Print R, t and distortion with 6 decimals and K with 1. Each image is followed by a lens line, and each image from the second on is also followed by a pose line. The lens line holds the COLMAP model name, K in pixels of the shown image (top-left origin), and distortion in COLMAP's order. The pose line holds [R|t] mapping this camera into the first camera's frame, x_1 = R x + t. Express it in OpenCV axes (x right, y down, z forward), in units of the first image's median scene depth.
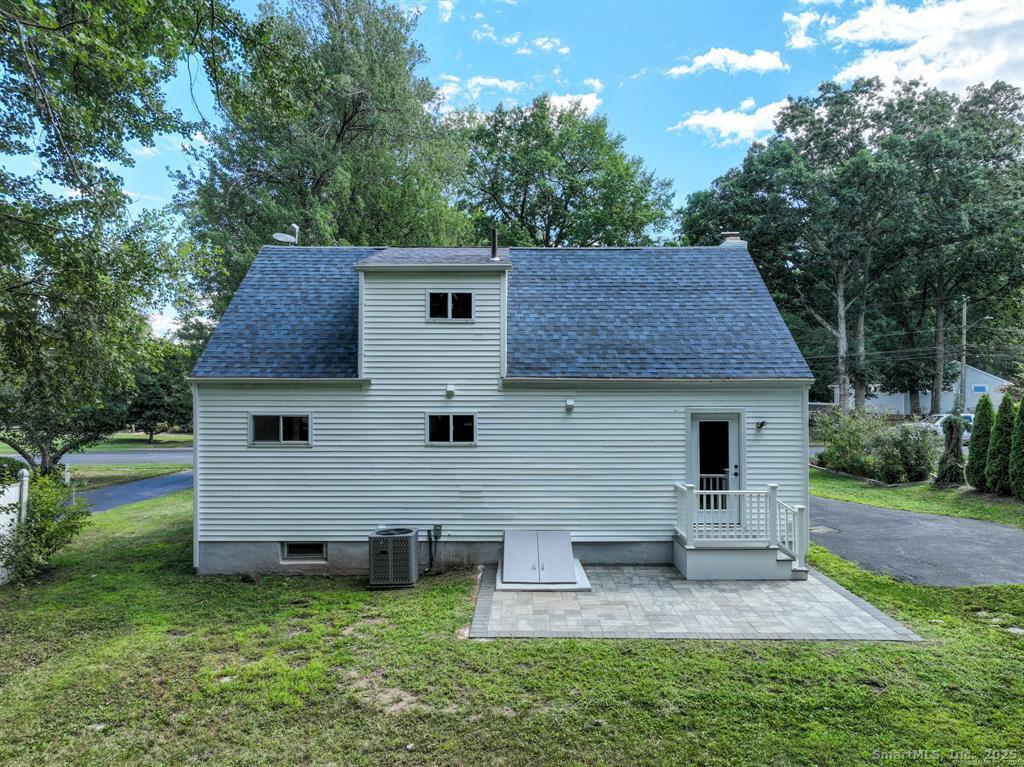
lens RADIAL K [[714.9, 0, 511.7], [0, 714.9, 382.3], [0, 0, 1]] dist [0.010300, 0.003226]
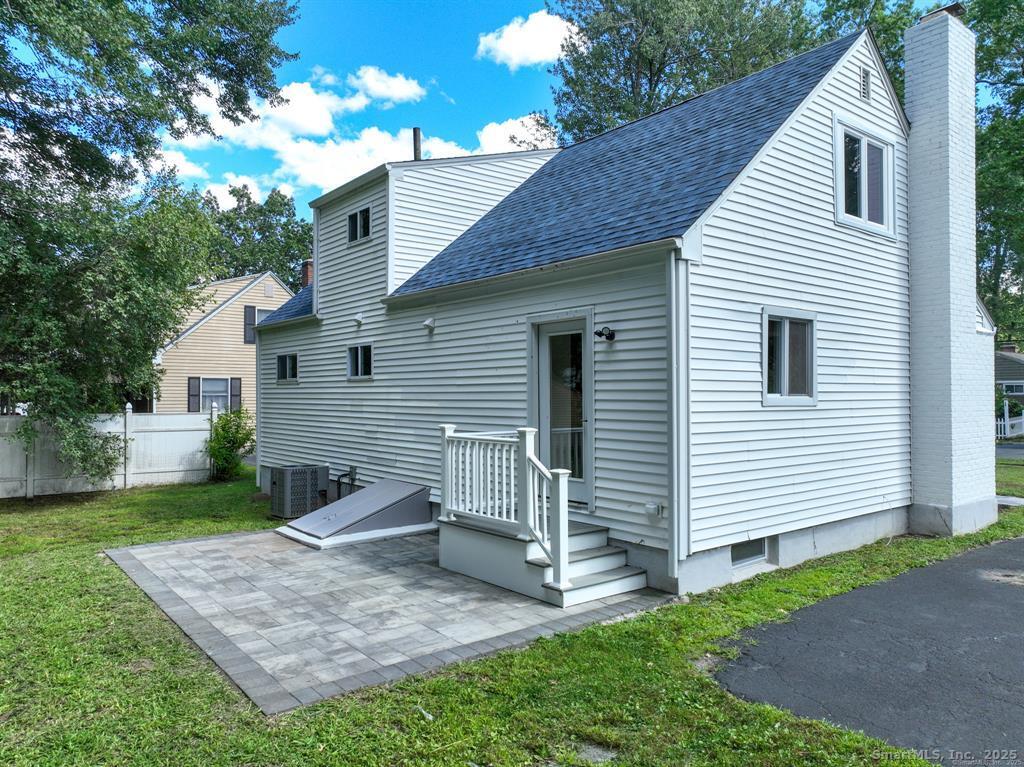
lens RADIAL K [[714.9, 0, 514.1], [0, 714.9, 387.5], [0, 0, 1]] dist [0.010300, 0.003226]
pose [[0.632002, -0.008197, -0.774923, 0.737813], [0.013281, 0.999912, 0.000255, 0.100158], [0.774853, -0.010452, 0.632055, 0.579524]]
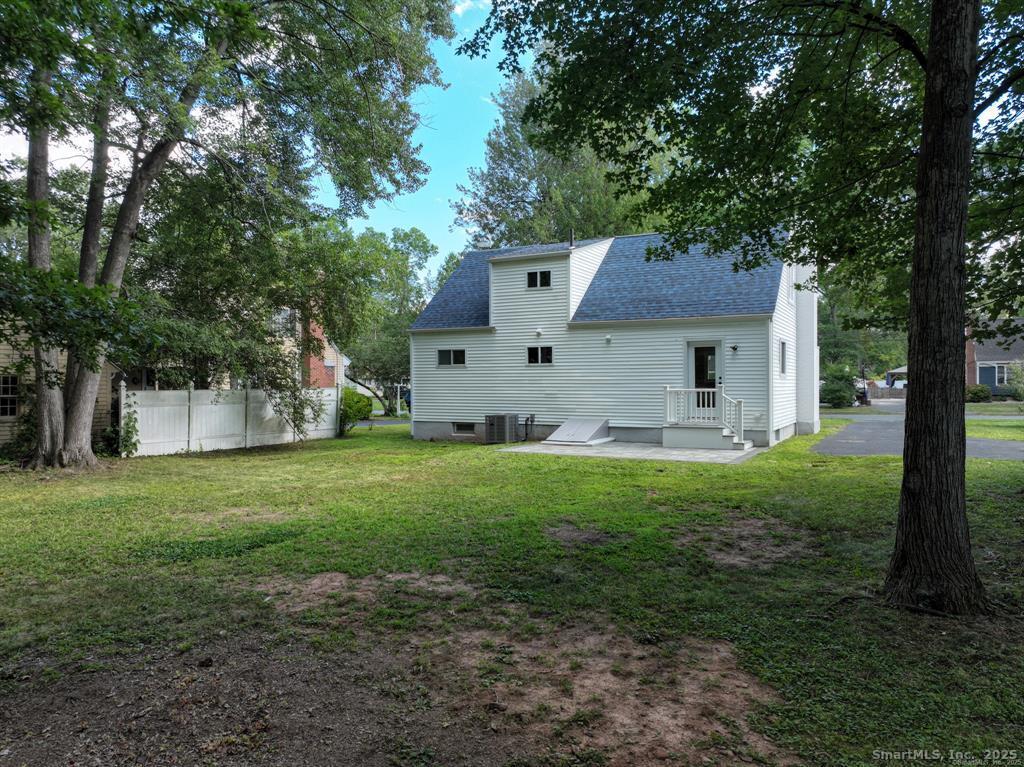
lens RADIAL K [[714.9, 0, 511.3], [0, 714.9, 382.3], [0, 0, 1]] dist [0.010300, 0.003226]
pose [[0.881125, -0.002311, -0.472877, 0.626063], [0.009088, 0.999886, 0.012046, 0.106062], [0.472795, -0.014912, 0.881046, -0.461593]]
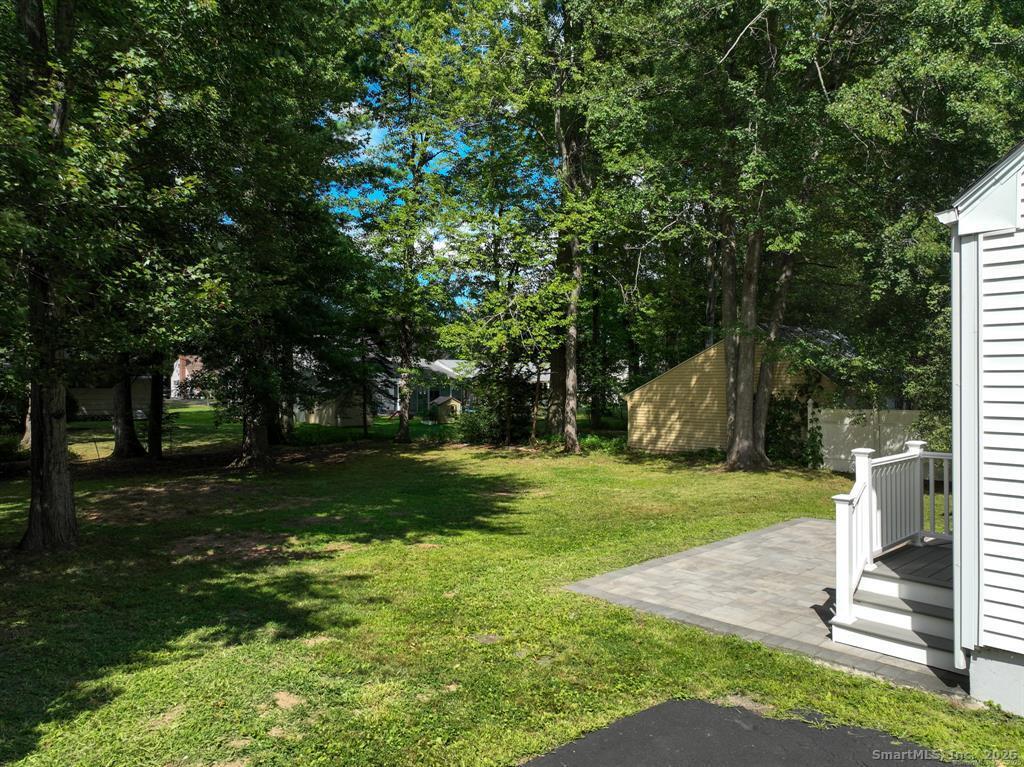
lens RADIAL K [[714.9, 0, 512.2], [0, 714.9, 383.1], [0, 0, 1]] dist [0.010300, 0.003226]
pose [[-0.715377, 0.002150, -0.698735, 0.848890], [0.014591, 0.999823, -0.011862, 0.087774], [0.698586, -0.018681, -0.715282, 1.102435]]
